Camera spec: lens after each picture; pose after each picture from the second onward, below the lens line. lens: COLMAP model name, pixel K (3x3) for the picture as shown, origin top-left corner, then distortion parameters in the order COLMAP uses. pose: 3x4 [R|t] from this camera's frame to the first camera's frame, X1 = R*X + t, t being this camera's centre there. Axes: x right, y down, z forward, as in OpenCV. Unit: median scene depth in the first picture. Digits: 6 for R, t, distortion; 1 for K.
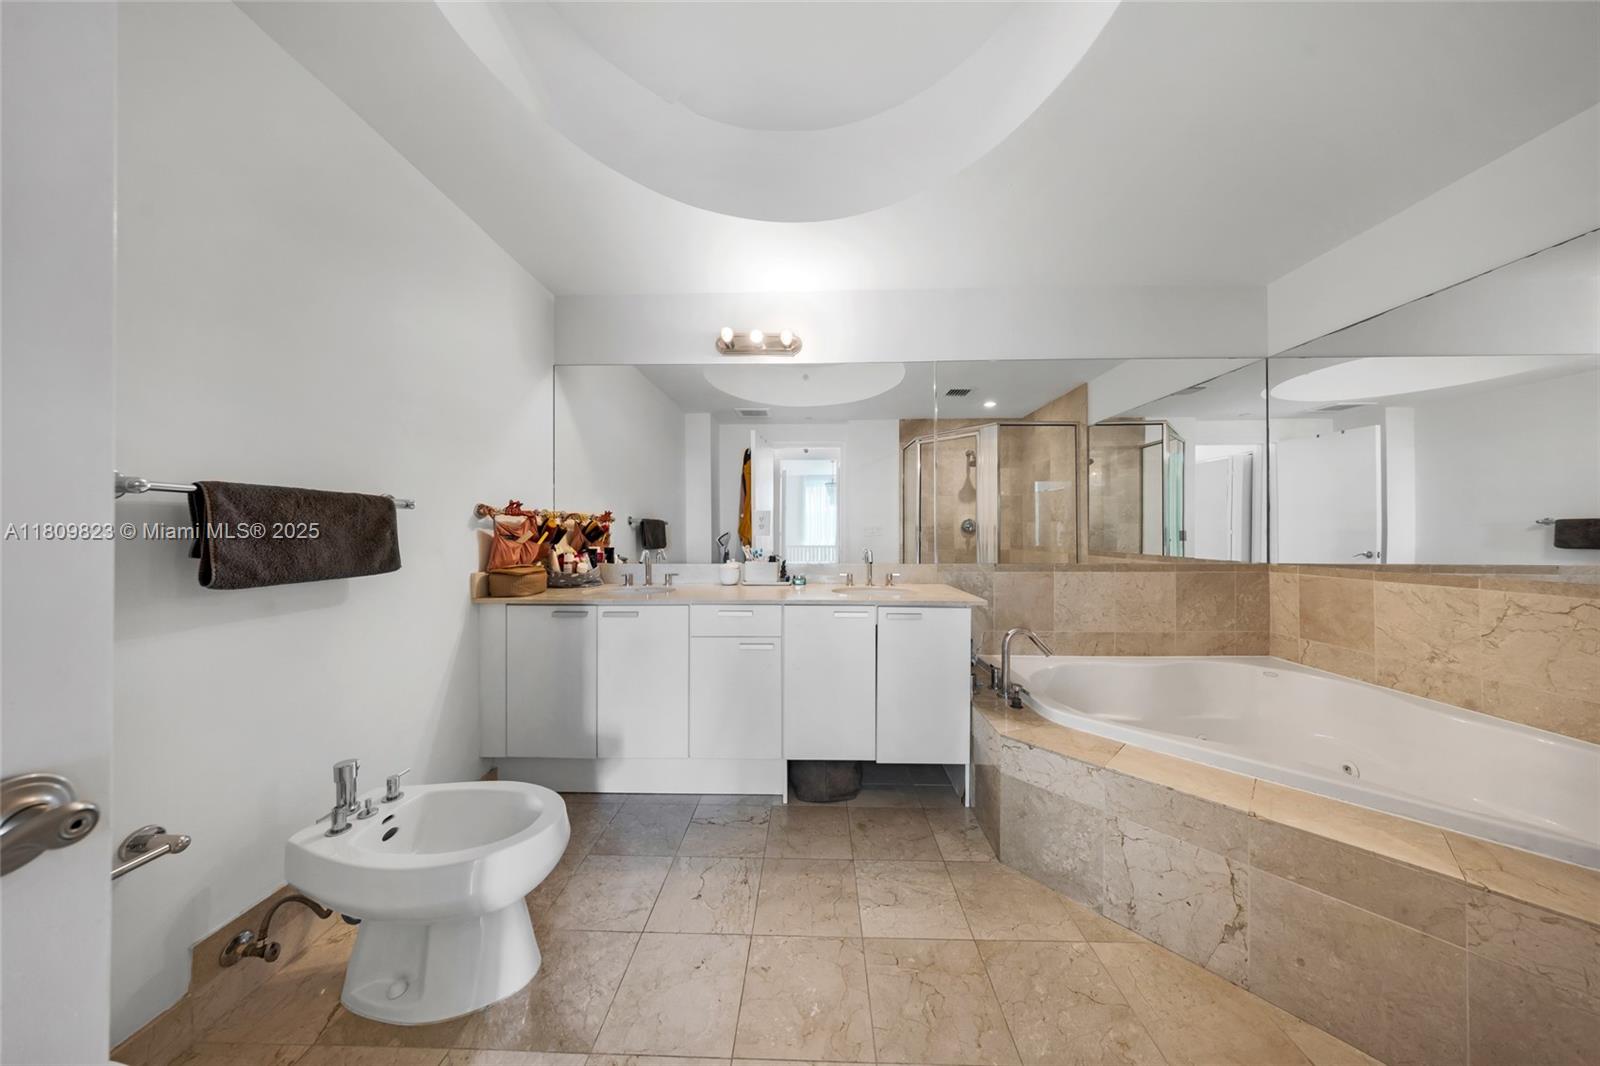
lens RADIAL K [[471.0, 0, 801.5], [0, 471.0, 530.4], [0, 0, 1]] dist [-0.000396, -0.000012]
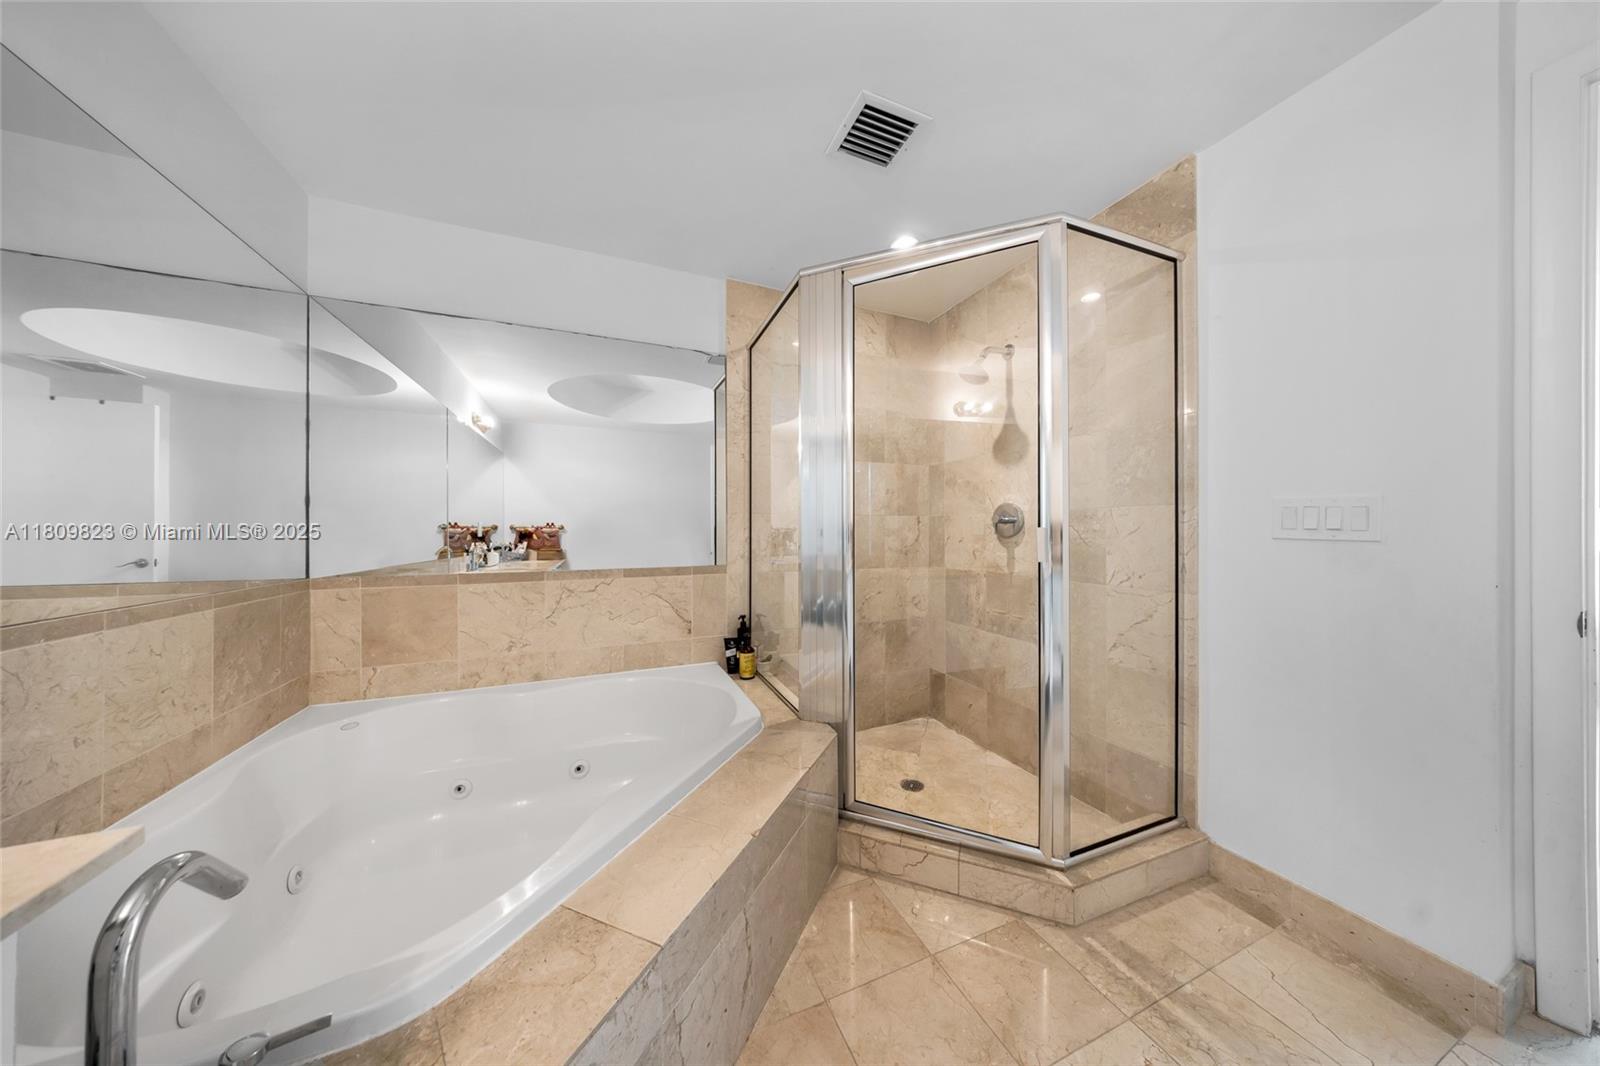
lens RADIAL K [[471.0, 0, 797.6], [0, 471.0, 534.6], [0, 0, 1]] dist [-0.000396, -0.000012]
pose [[-0.399440, -0.002195, 0.916757, 0.030579], [-0.001982, 0.999997, 0.001530, 0.000391], [-0.916757, -0.001206, -0.399444, 0.639779]]
